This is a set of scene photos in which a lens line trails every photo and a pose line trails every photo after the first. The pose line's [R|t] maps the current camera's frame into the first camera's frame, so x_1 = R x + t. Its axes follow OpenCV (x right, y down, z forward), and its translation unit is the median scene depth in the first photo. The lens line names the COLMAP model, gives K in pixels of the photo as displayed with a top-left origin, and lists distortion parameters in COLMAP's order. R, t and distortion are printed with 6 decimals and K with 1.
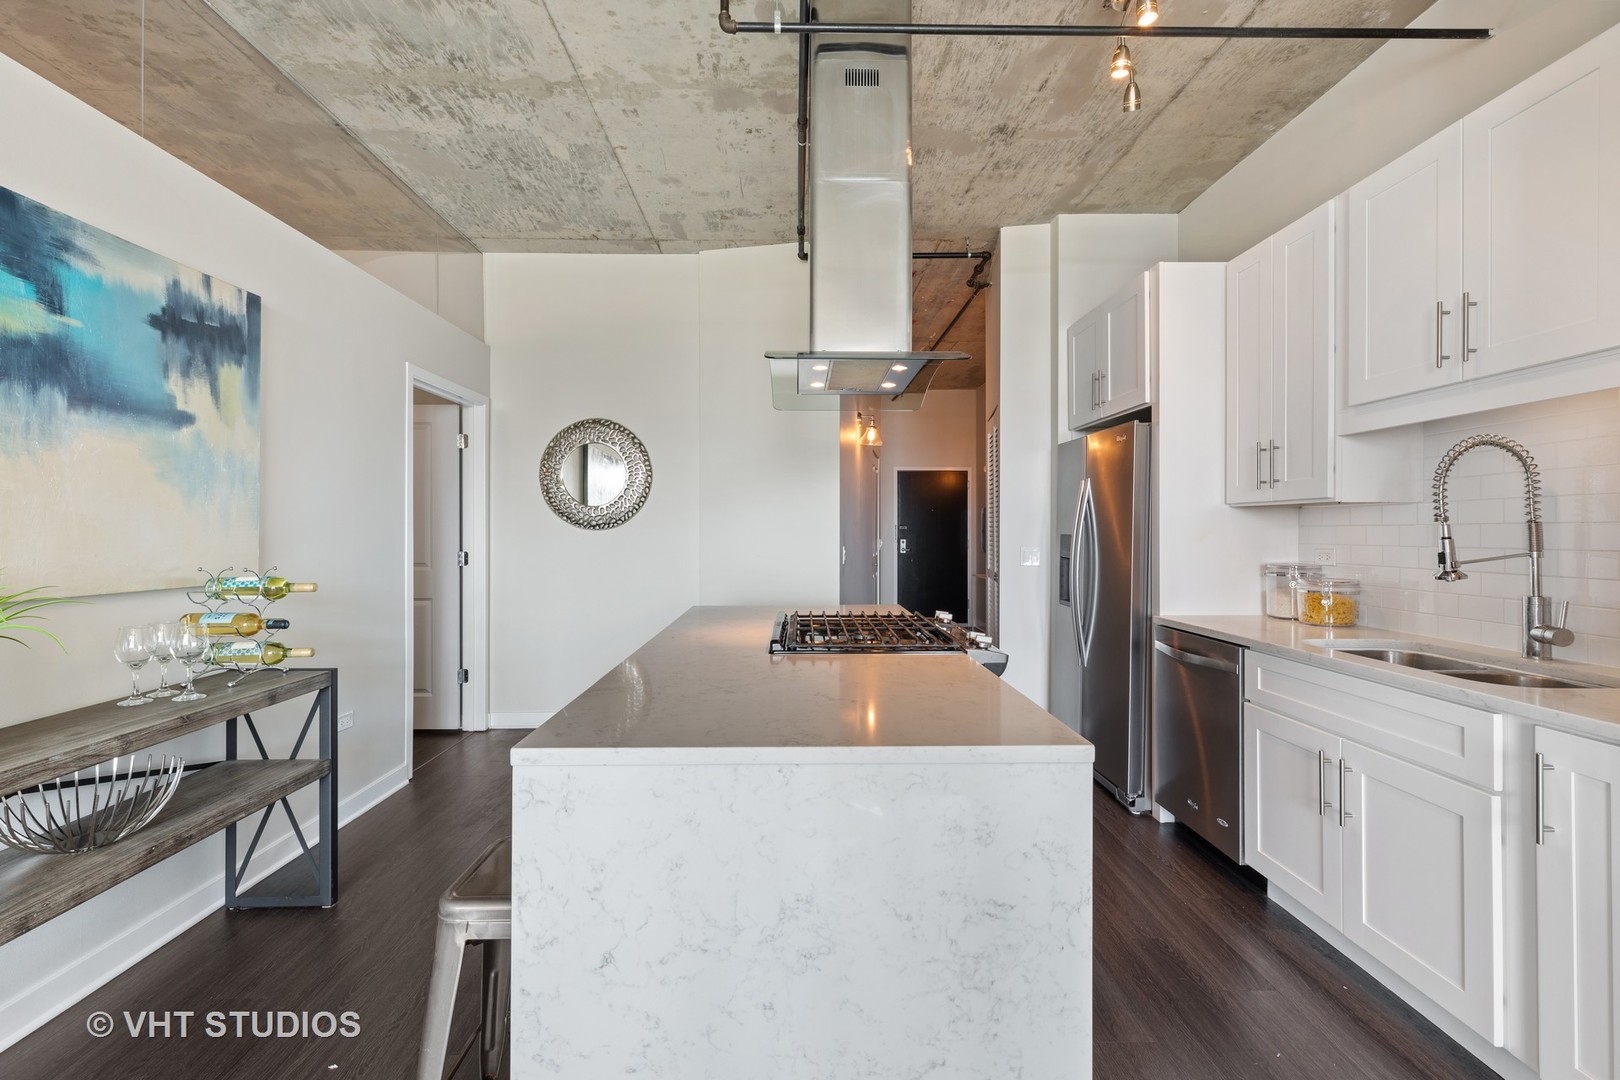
lens RADIAL K [[723.4, 0, 806.4], [0, 723.4, 532.1], [0, 0, 1]] dist [0.003190, -0.000276]
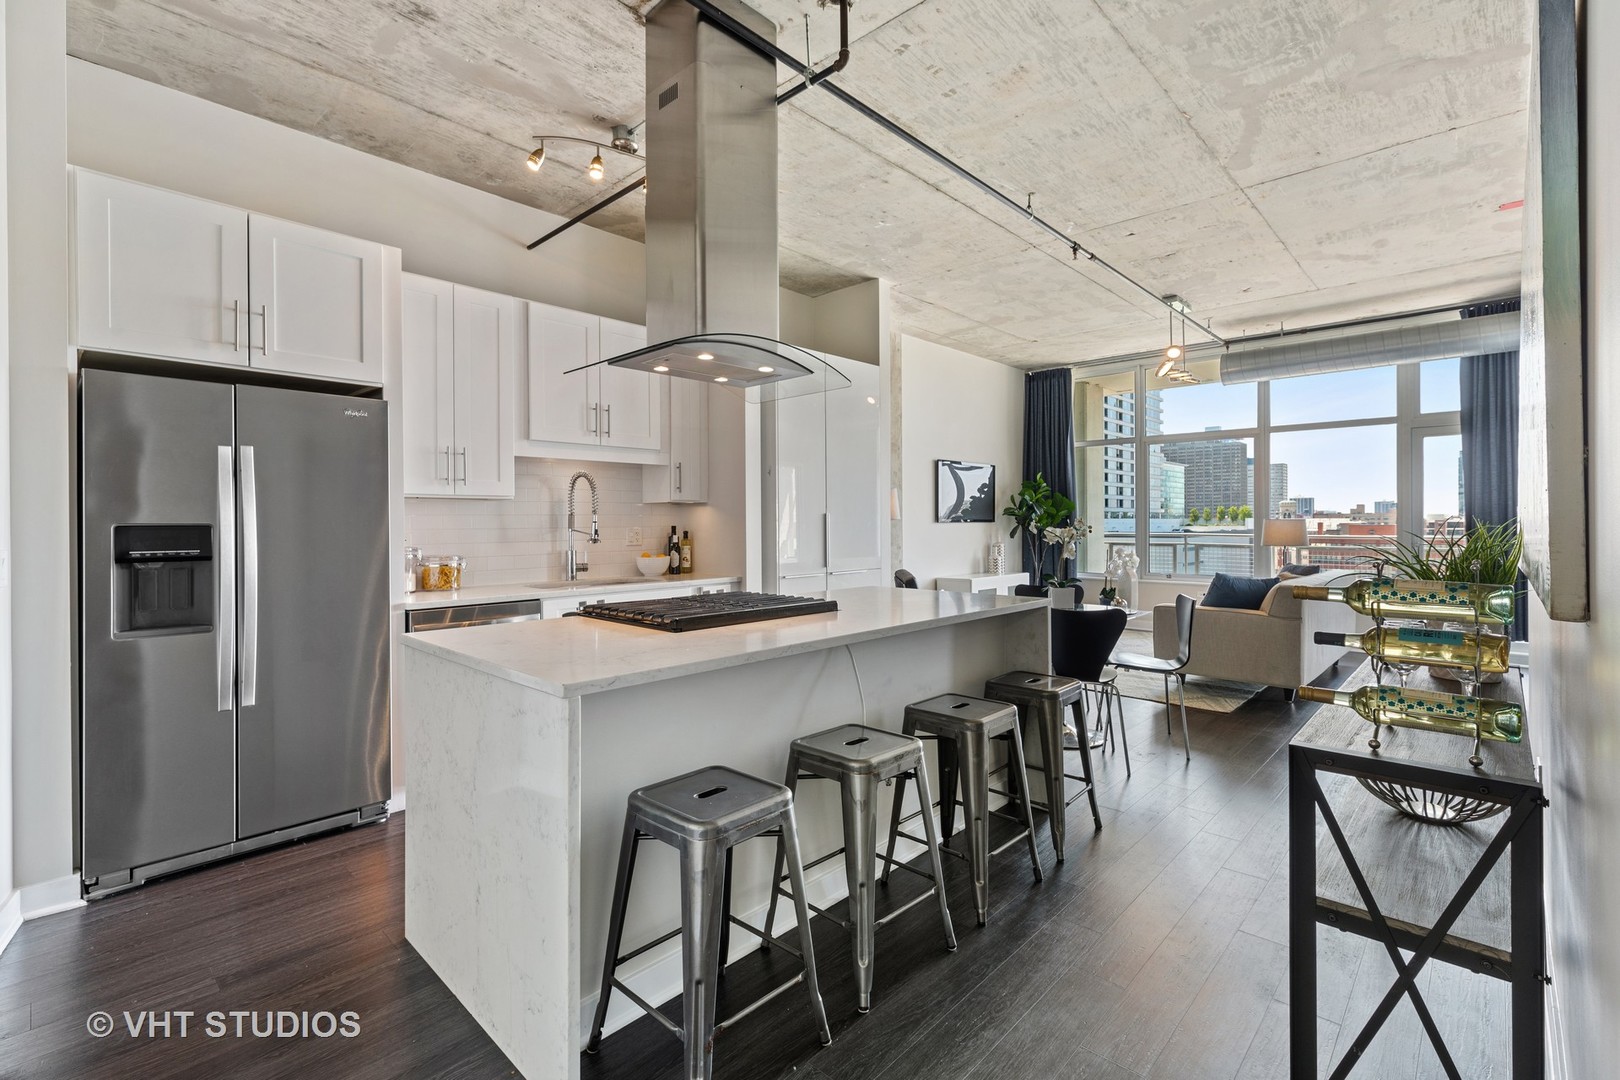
lens RADIAL K [[723.4, 0, 806.8], [0, 723.4, 522.7], [0, 0, 1]] dist [0.003190, -0.000276]
pose [[-0.710989, 0.002500, 0.703199, -0.699972], [0.007282, 0.999966, 0.003807, 0.006811], [-0.703165, 0.007827, -0.710983, 1.506020]]
